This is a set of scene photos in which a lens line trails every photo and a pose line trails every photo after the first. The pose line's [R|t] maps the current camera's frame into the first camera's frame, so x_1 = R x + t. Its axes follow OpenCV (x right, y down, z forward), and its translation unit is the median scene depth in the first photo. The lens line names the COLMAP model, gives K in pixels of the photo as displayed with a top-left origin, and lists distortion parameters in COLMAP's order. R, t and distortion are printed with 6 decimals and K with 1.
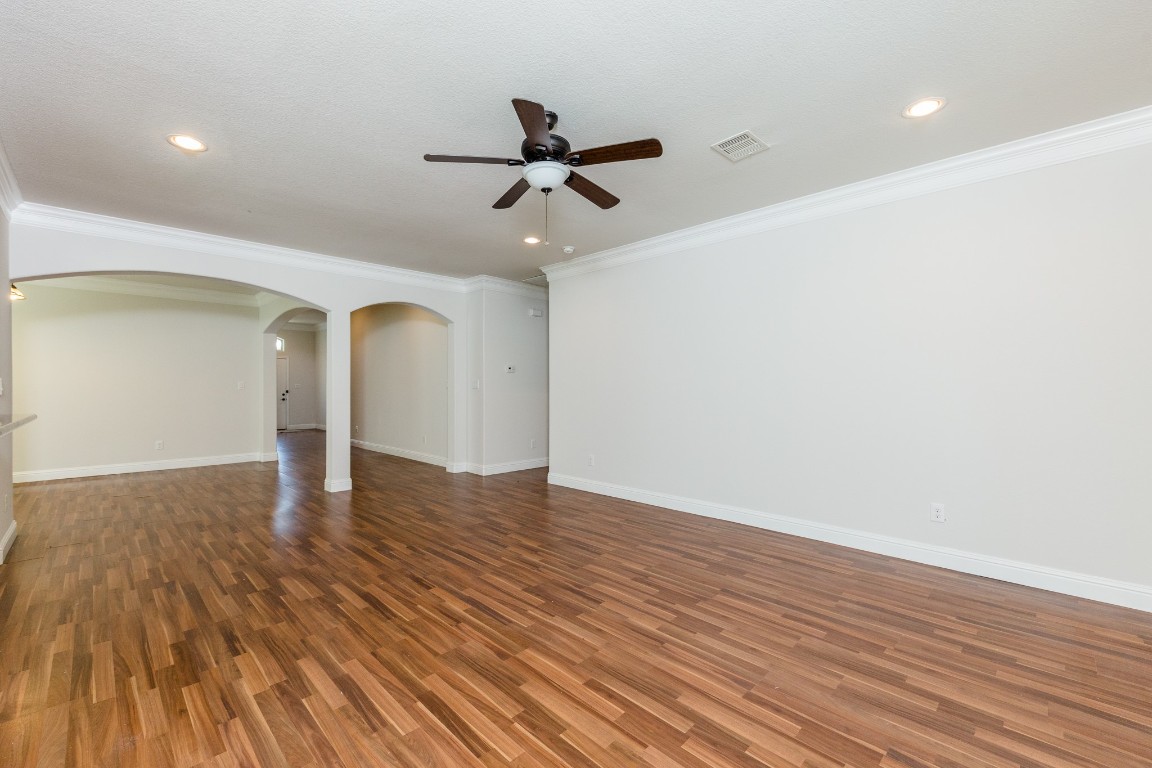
lens RADIAL K [[481.3, 0, 581.0], [0, 481.3, 385.9], [0, 0, 1]] dist [0.001264, -0.000179]
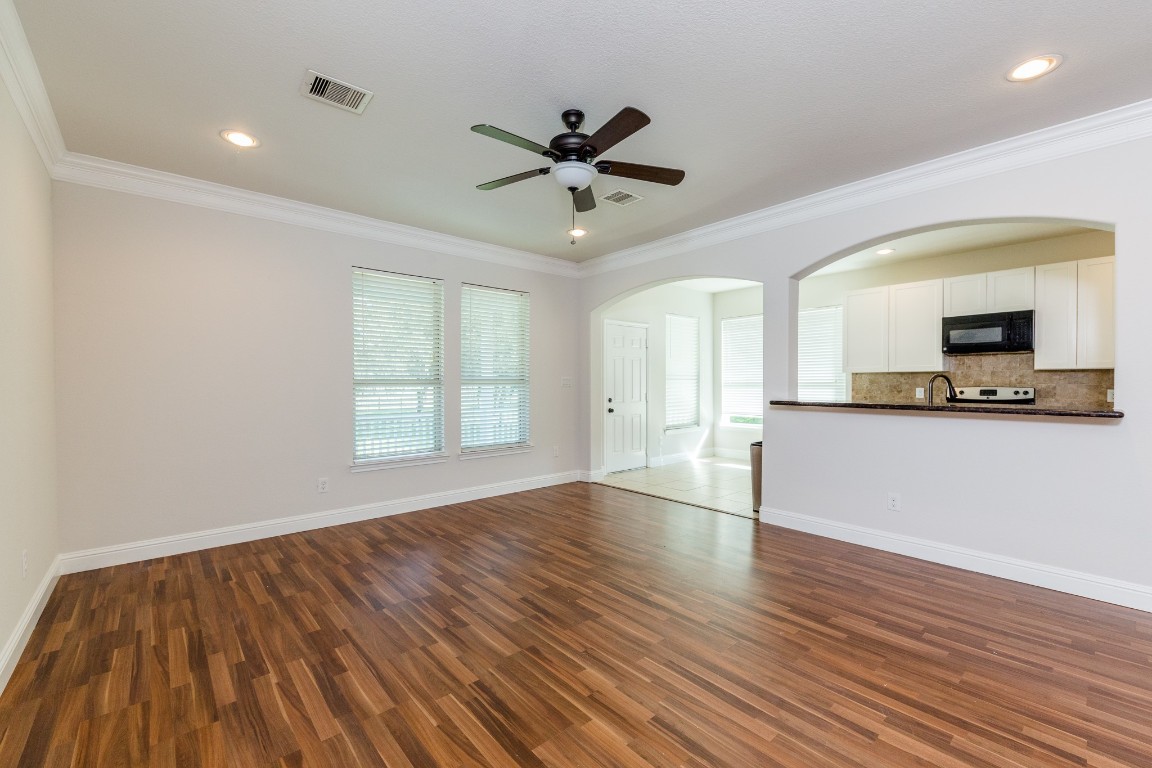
lens RADIAL K [[481.3, 0, 581.0], [0, 481.3, 385.9], [0, 0, 1]] dist [0.001264, -0.000179]
pose [[-0.997537, 0.002796, 0.070086, -0.151530], [0.003068, 0.999988, 0.003764, 0.001067], [-0.070075, 0.003970, -0.997534, 1.935164]]
